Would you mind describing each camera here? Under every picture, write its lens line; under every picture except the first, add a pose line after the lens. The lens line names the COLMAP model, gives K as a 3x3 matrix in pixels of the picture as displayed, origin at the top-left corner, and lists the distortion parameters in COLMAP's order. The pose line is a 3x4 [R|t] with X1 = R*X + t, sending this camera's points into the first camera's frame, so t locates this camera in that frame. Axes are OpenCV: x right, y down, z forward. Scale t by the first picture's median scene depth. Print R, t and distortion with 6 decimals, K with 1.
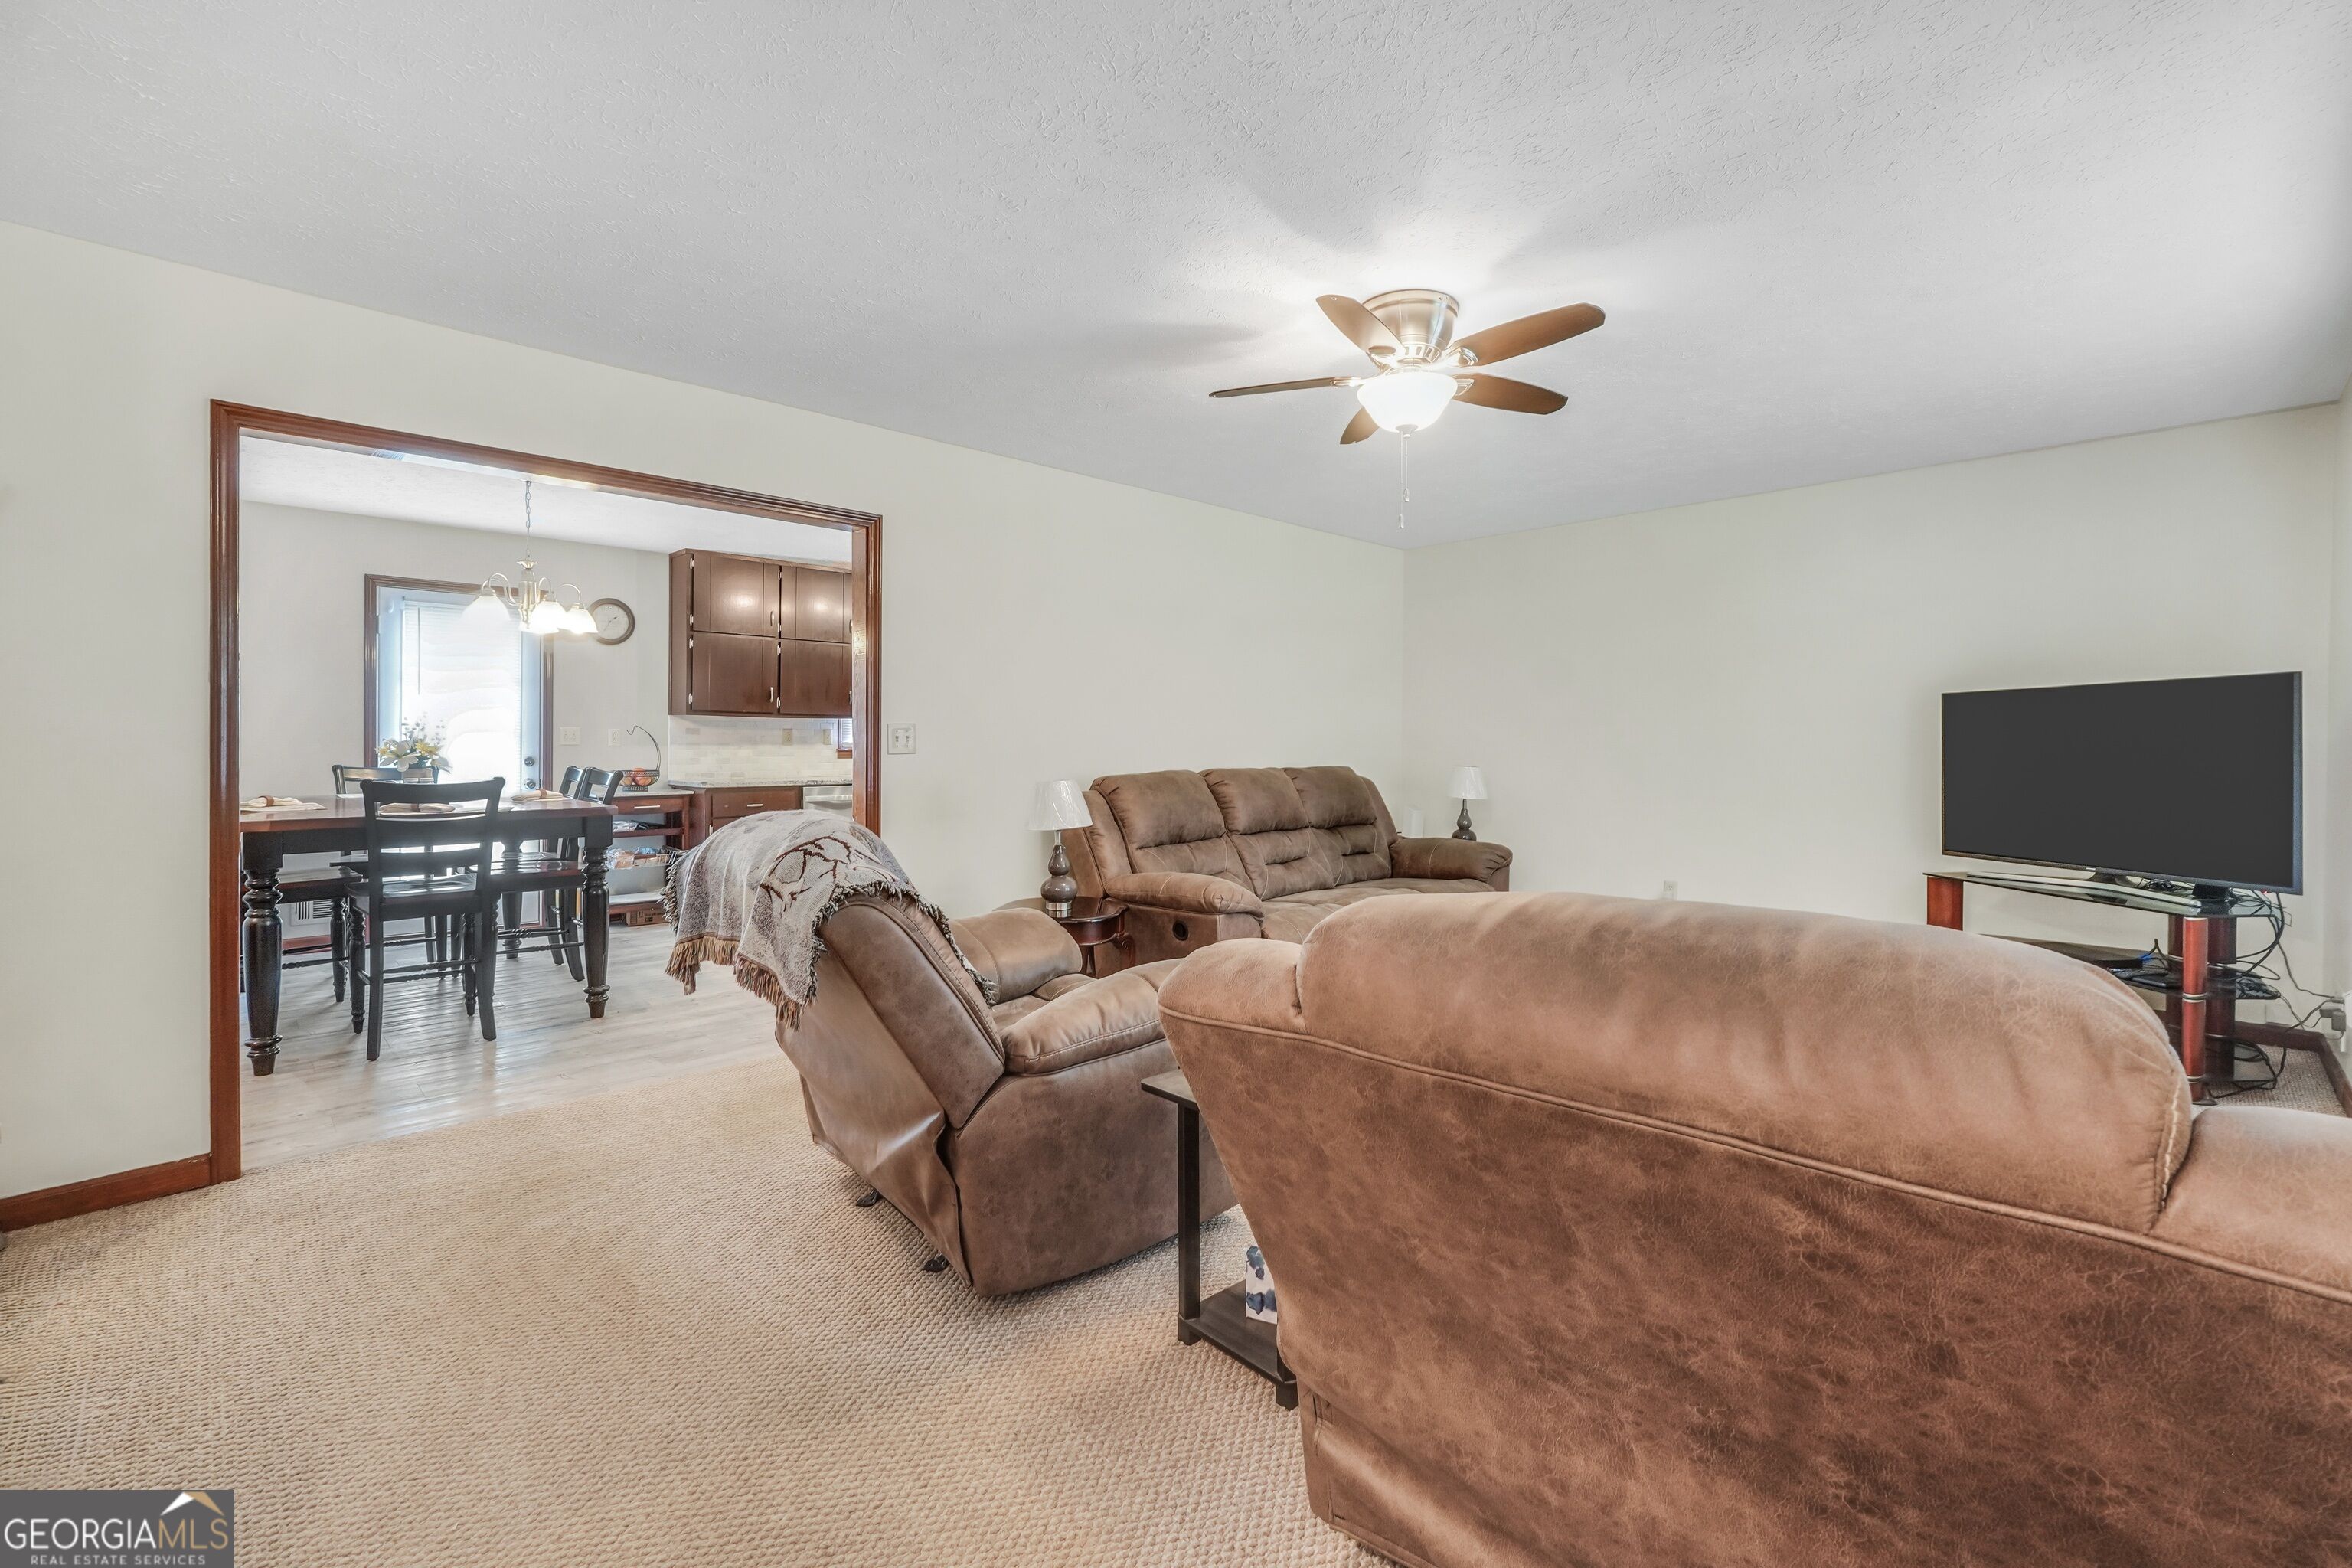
lens RADIAL K [[1002.3, 0, 1170.1], [0, 1002.3, 772.0], [0, 0, 1]] dist [-0.027871, 0.008283]
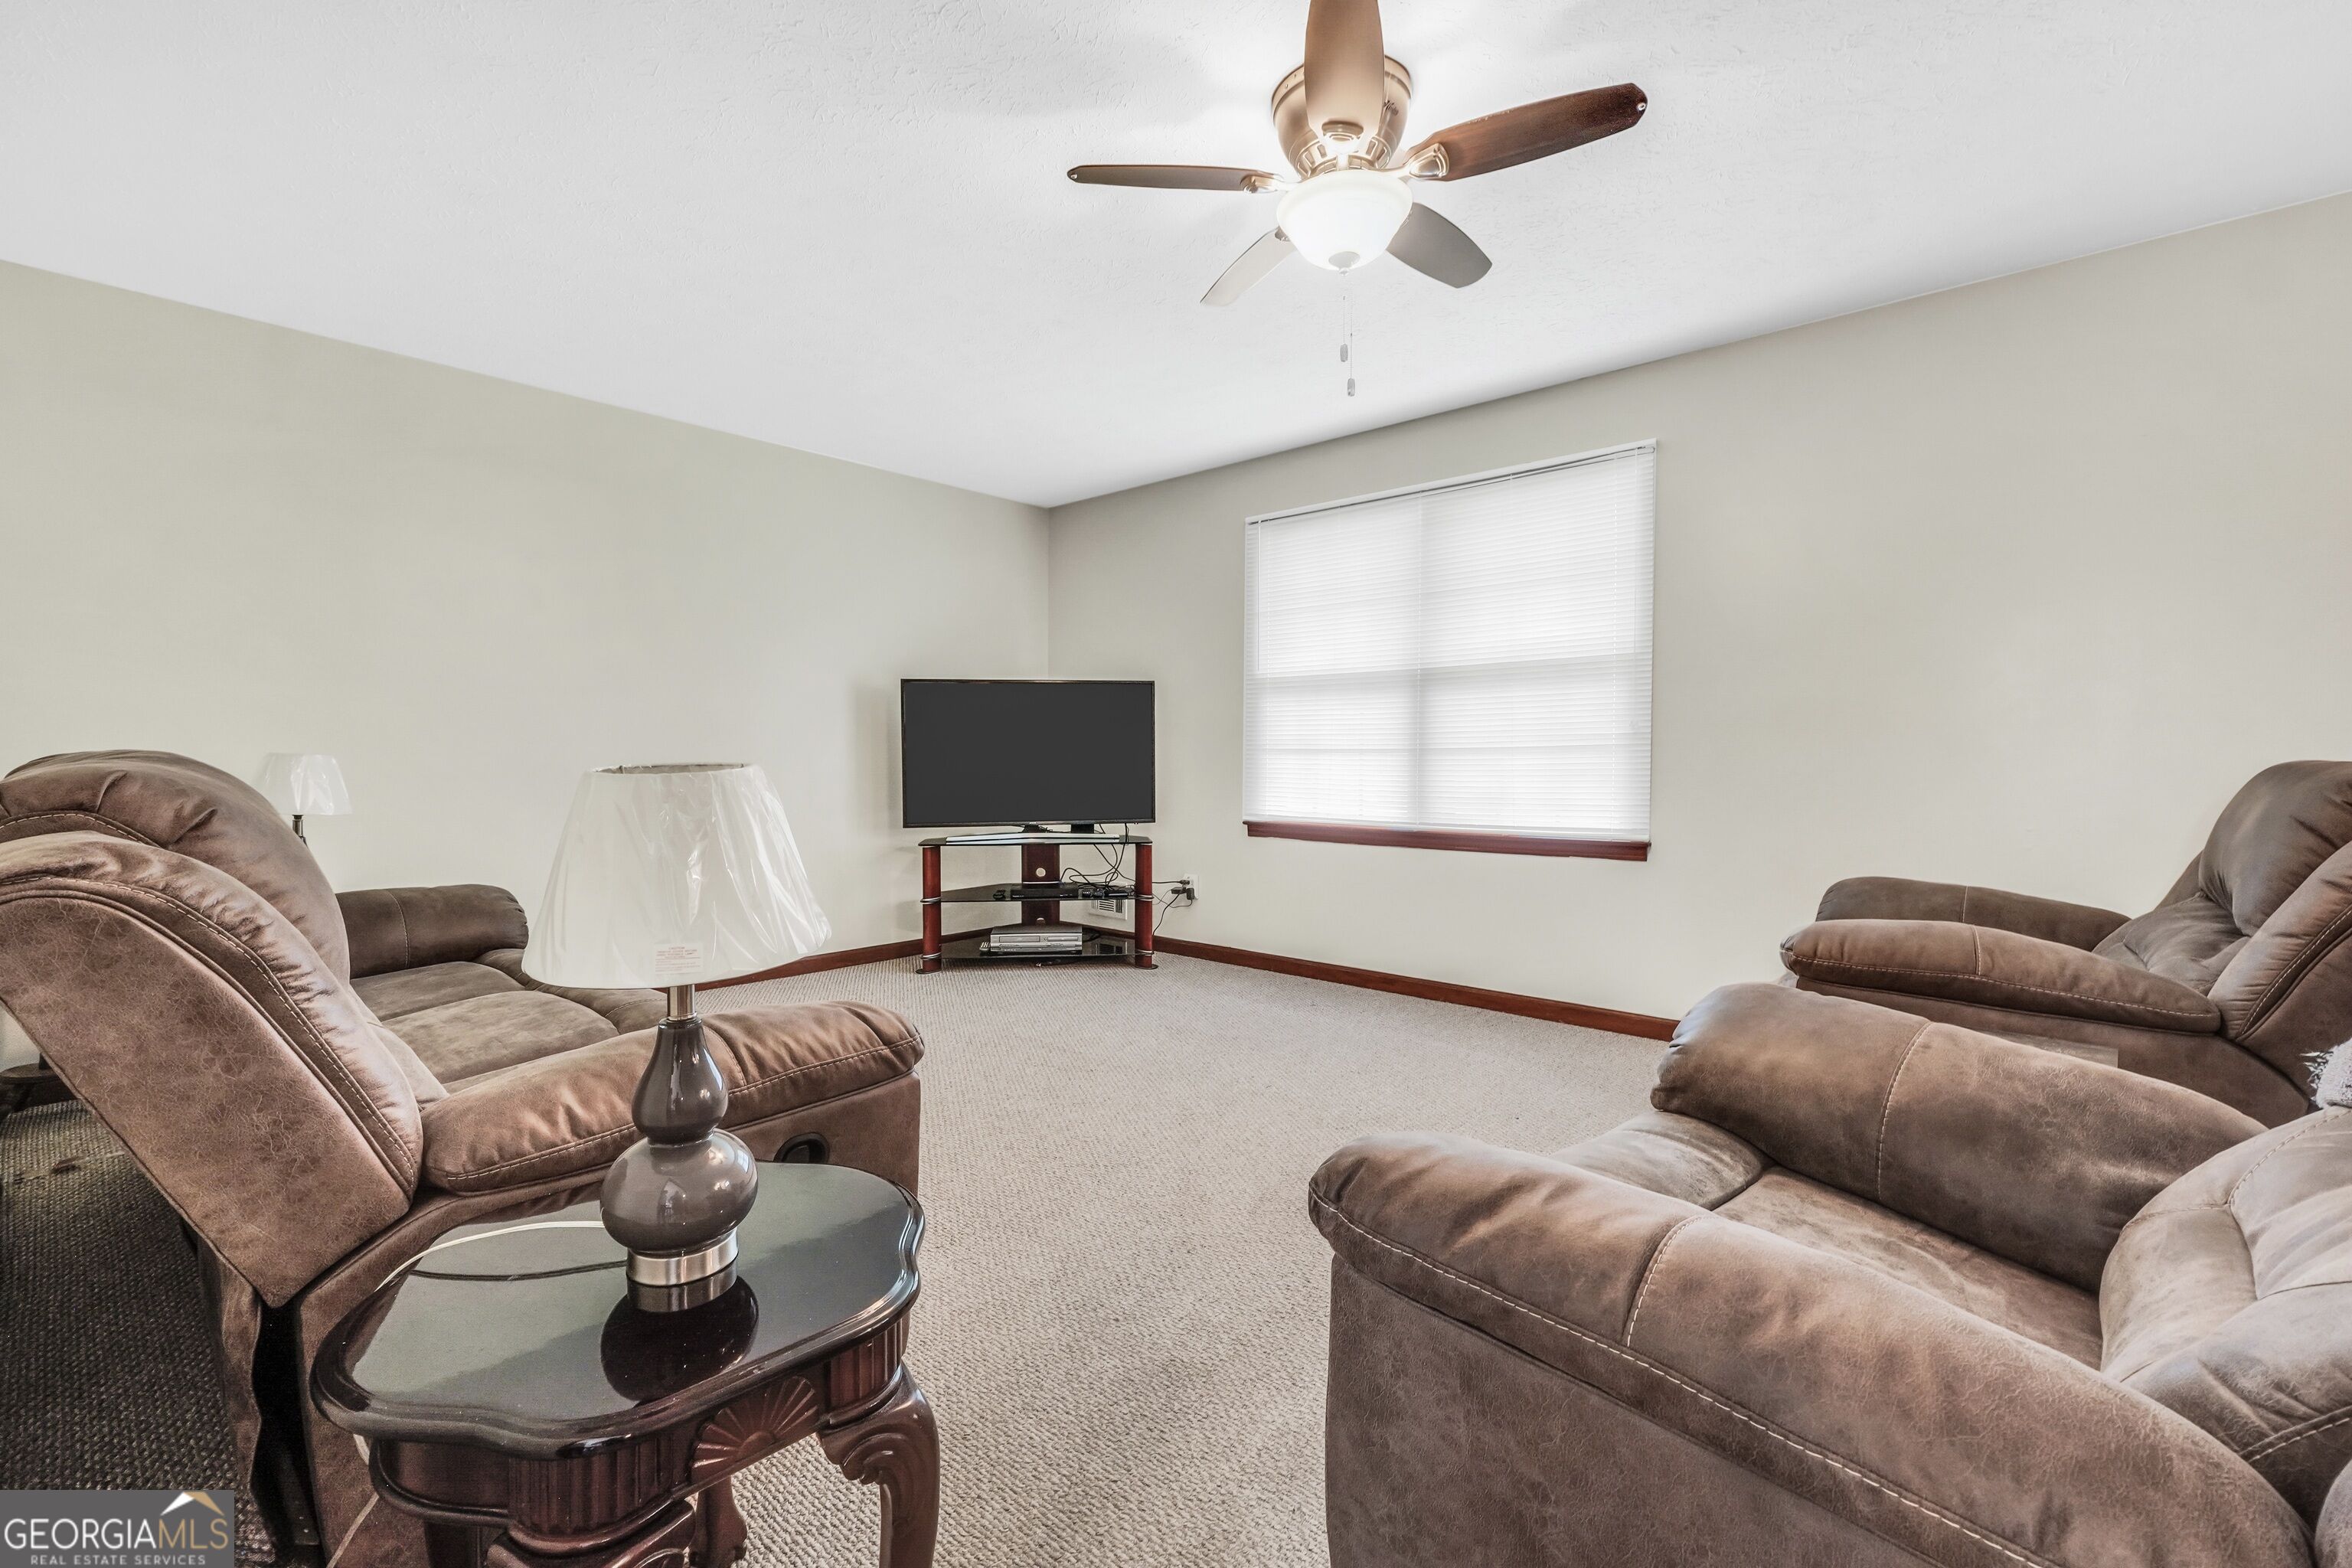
lens RADIAL K [[990.6, 0, 1168.0], [0, 990.6, 783.7], [0, 0, 1]] dist [-0.023117, 0.007998]
pose [[-0.095840, -0.027770, 0.995009, -0.303149], [0.021312, 0.999324, 0.029943, 0.010233], [-0.995169, 0.024076, -0.095183, 0.758603]]
